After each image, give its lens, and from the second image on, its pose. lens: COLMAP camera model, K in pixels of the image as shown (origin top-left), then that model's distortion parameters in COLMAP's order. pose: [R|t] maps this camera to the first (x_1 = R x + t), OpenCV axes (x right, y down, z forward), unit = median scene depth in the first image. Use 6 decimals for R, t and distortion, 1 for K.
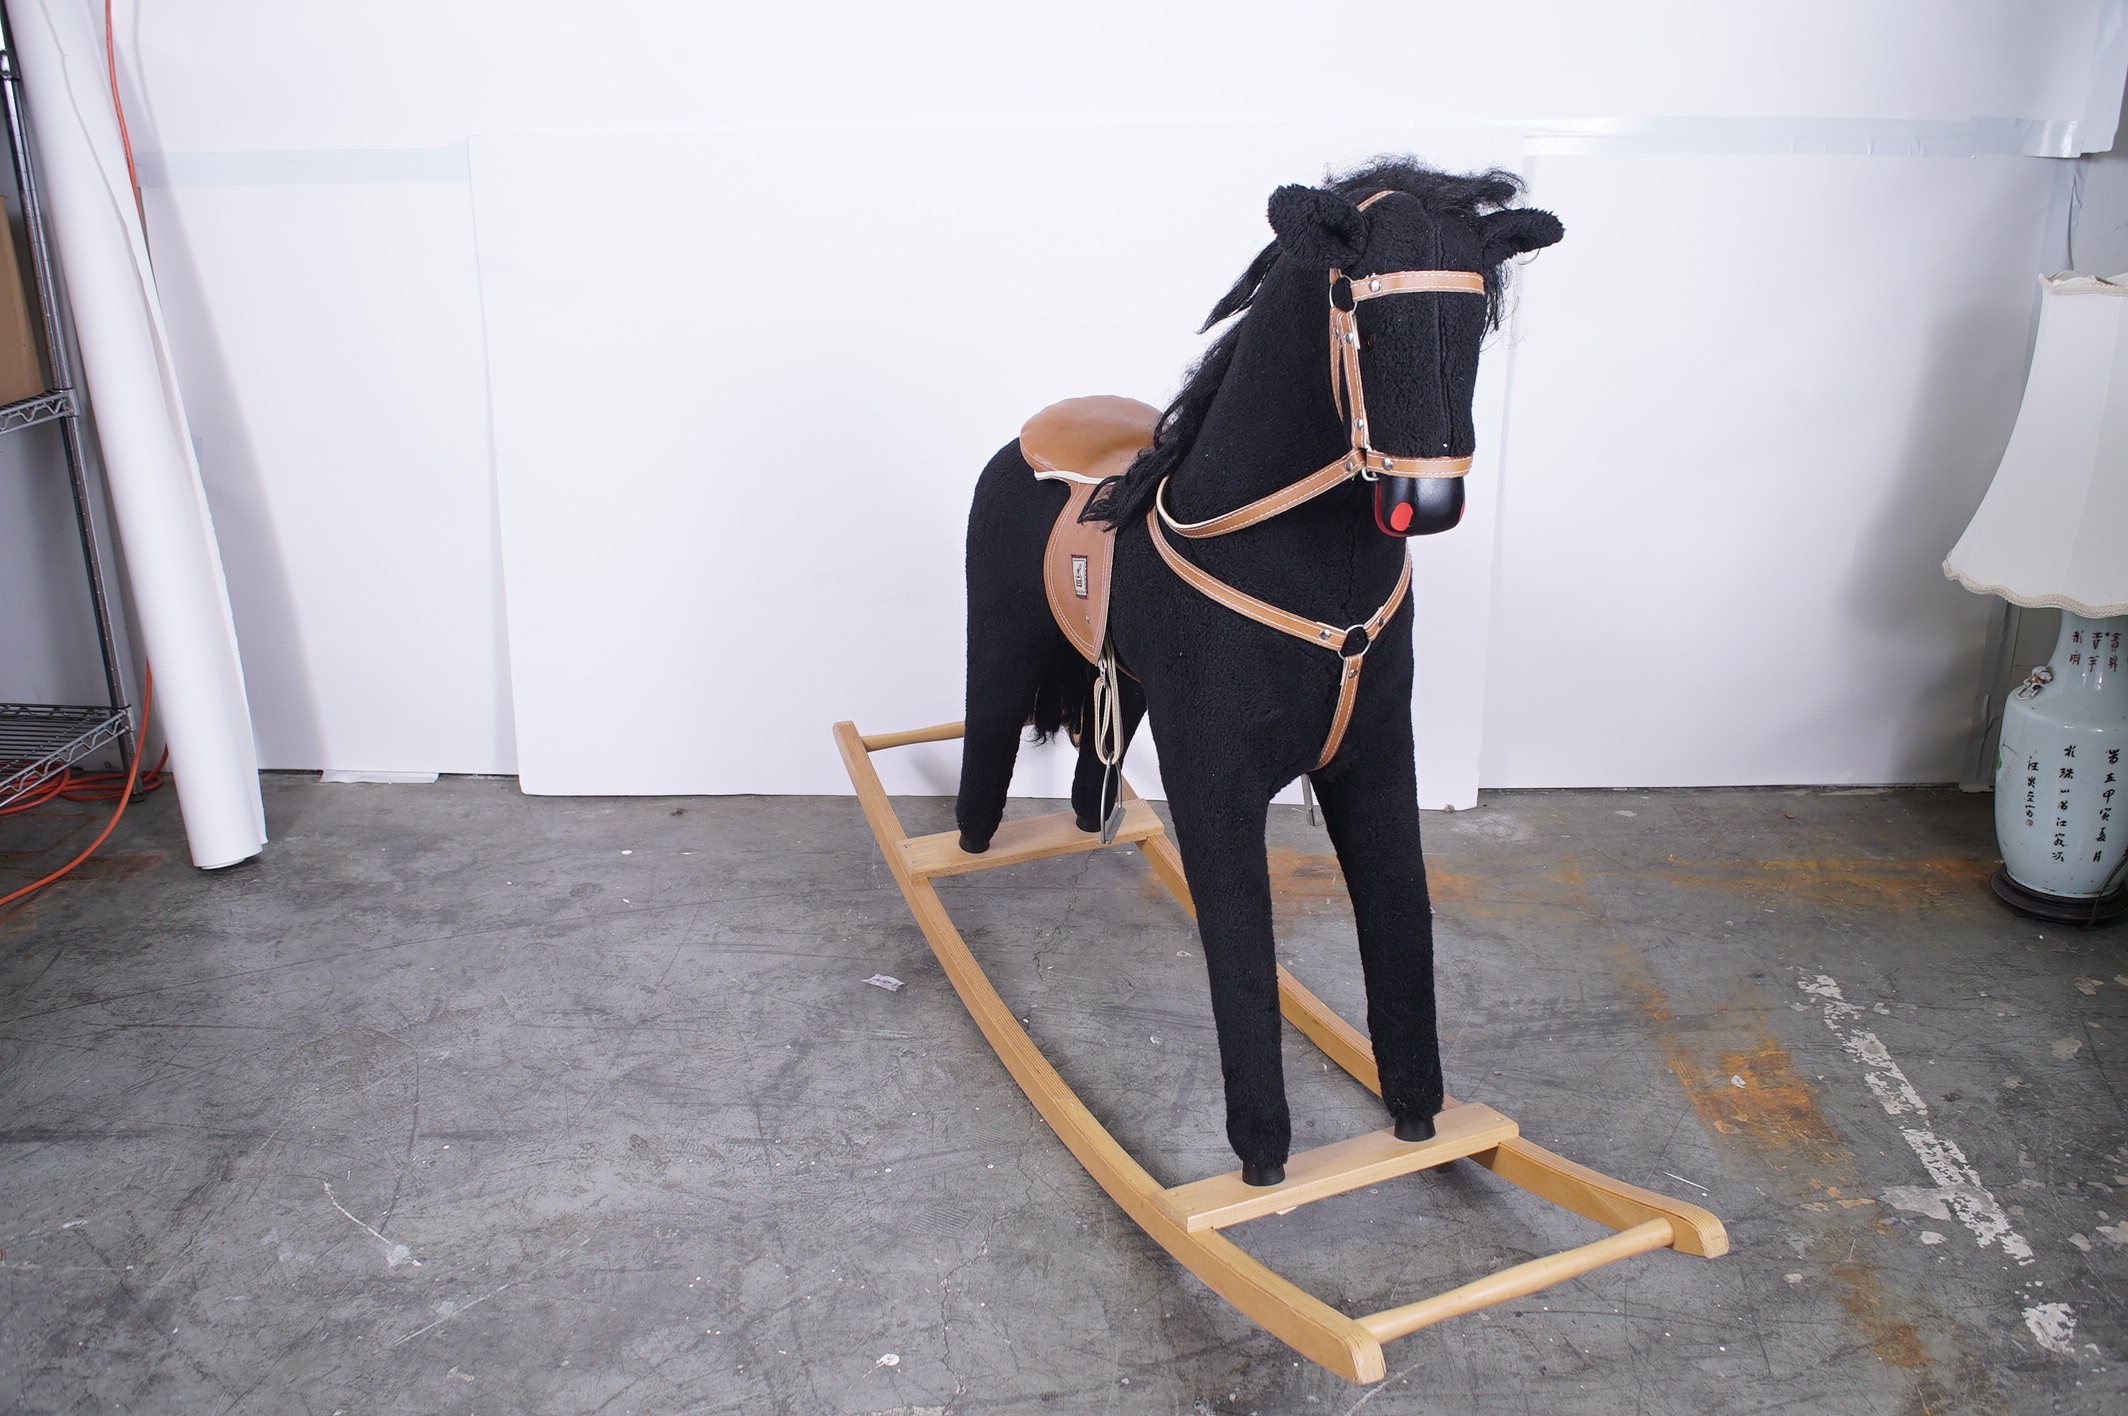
lens RADIAL K [[1753.2, 0, 1070.3], [0, 1753.2, 719.7], [0, 0, 1]] dist [-0.123748, 0.095910]
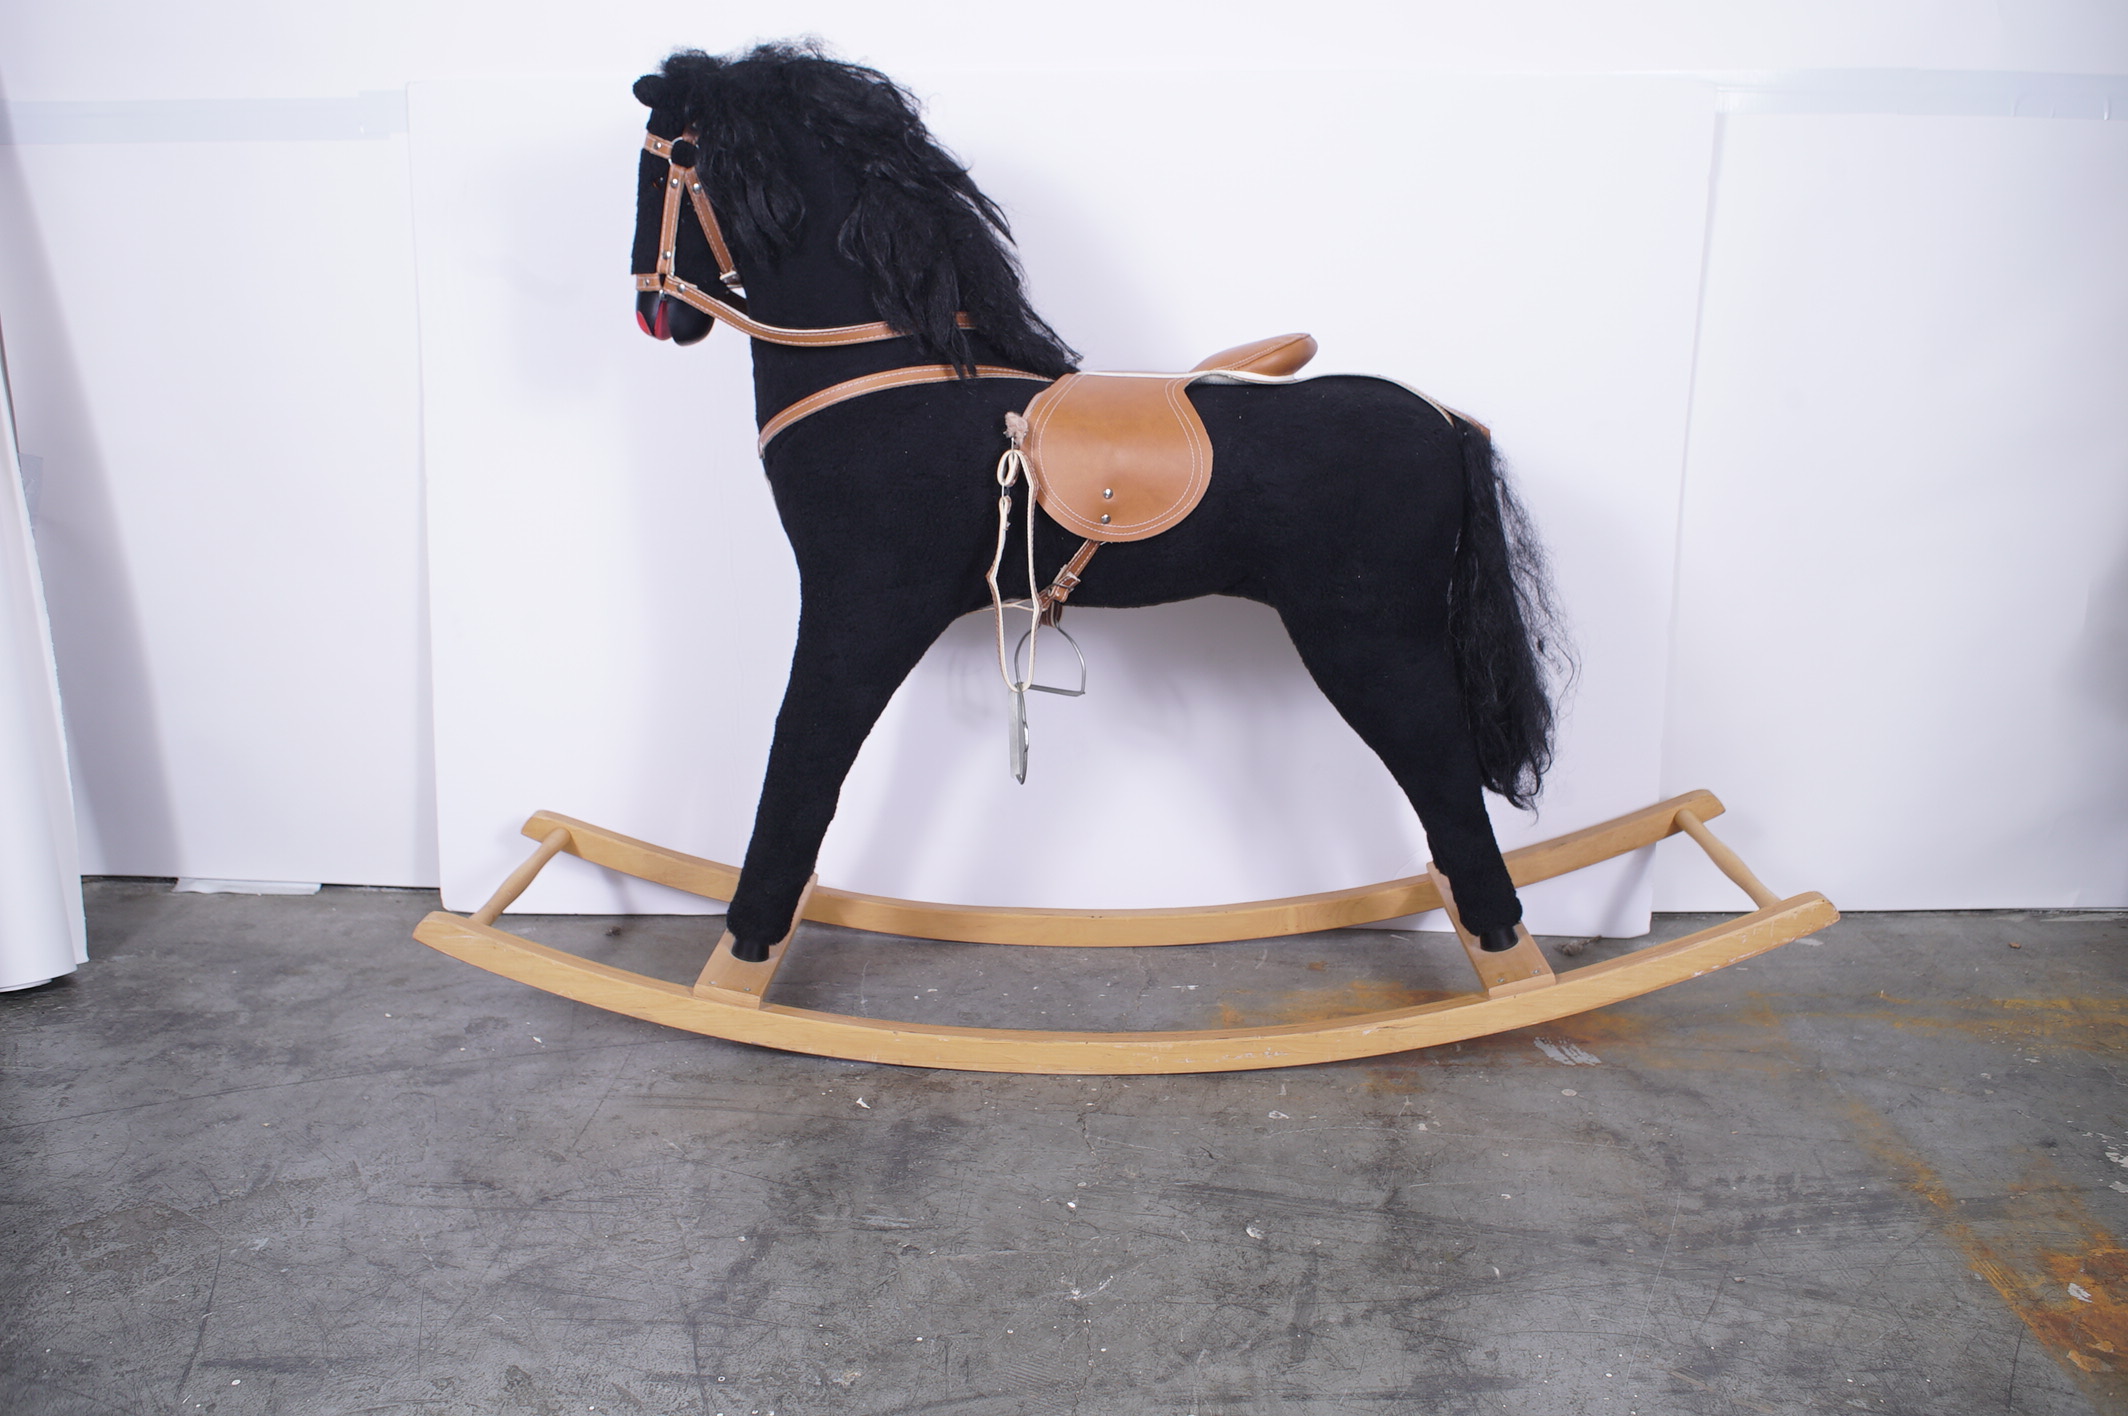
lens RADIAL K [[1753.2, 0, 1070.3], [0, 1753.2, 719.7], [0, 0, 1]] dist [-0.123748, 0.095910]
pose [[0.999898, 0.010083, 0.010105, -0.034567], [-0.008991, 0.994663, -0.102789, 0.045112], [-0.011088, 0.102687, 0.994652, 0.255583]]
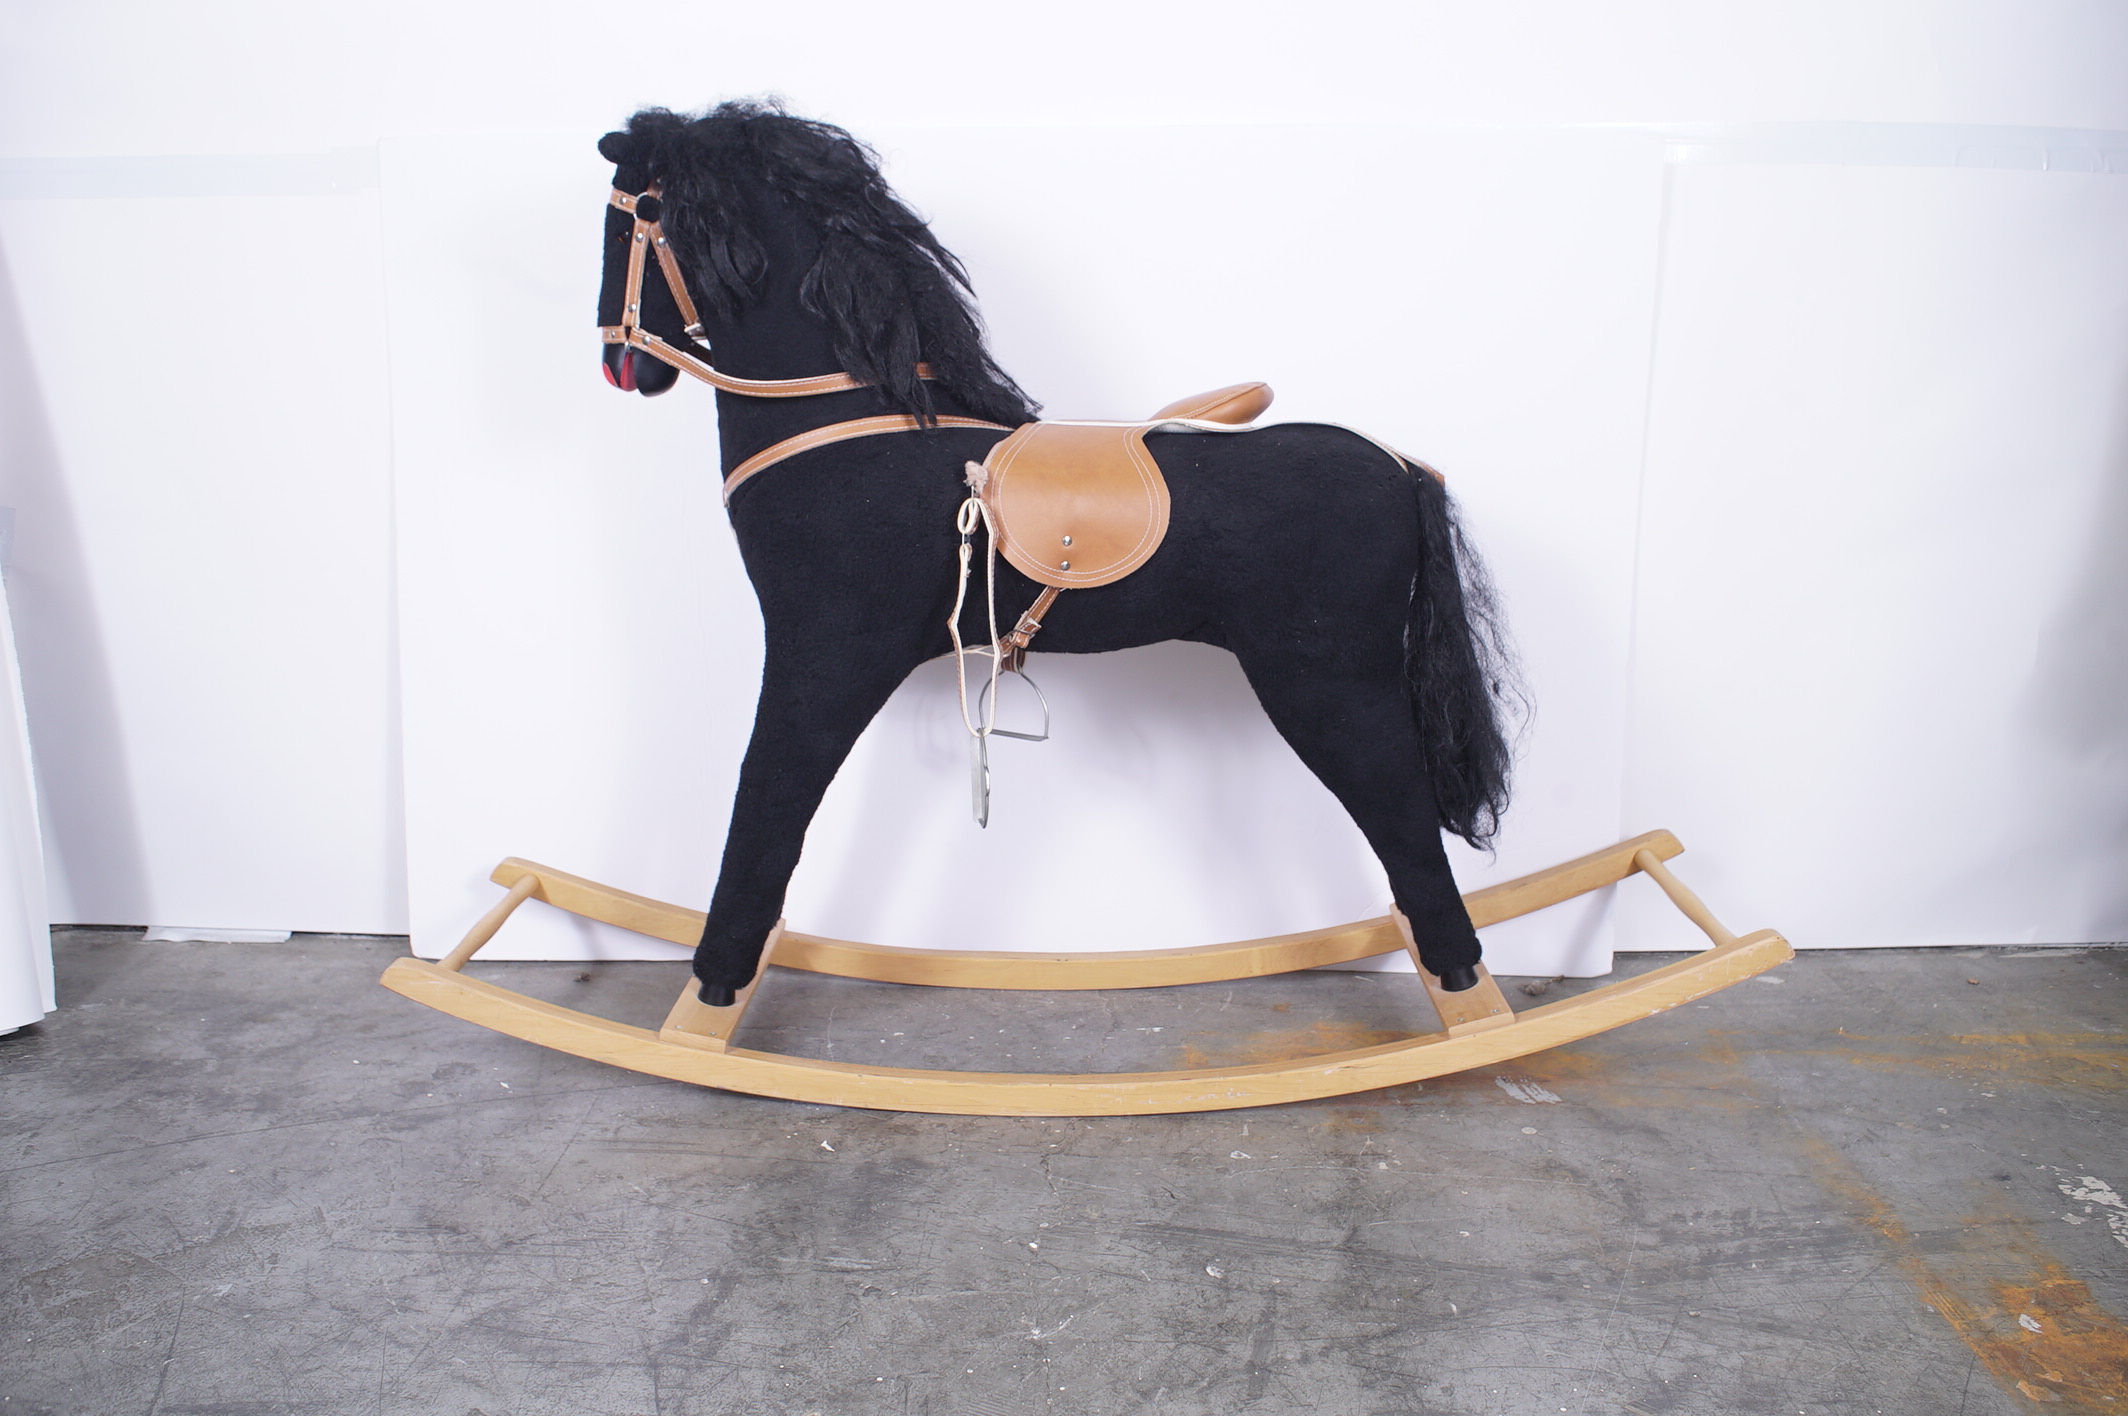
lens RADIAL K [[1753.2, 0, 1070.3], [0, 1753.2, 719.7], [0, 0, 1]] dist [-0.123748, 0.095910]
pose [[0.999785, 0.004932, 0.020163, -0.025179], [-0.002282, 0.991589, -0.129408, 0.047149], [-0.020631, 0.129334, 0.991386, 0.246531]]
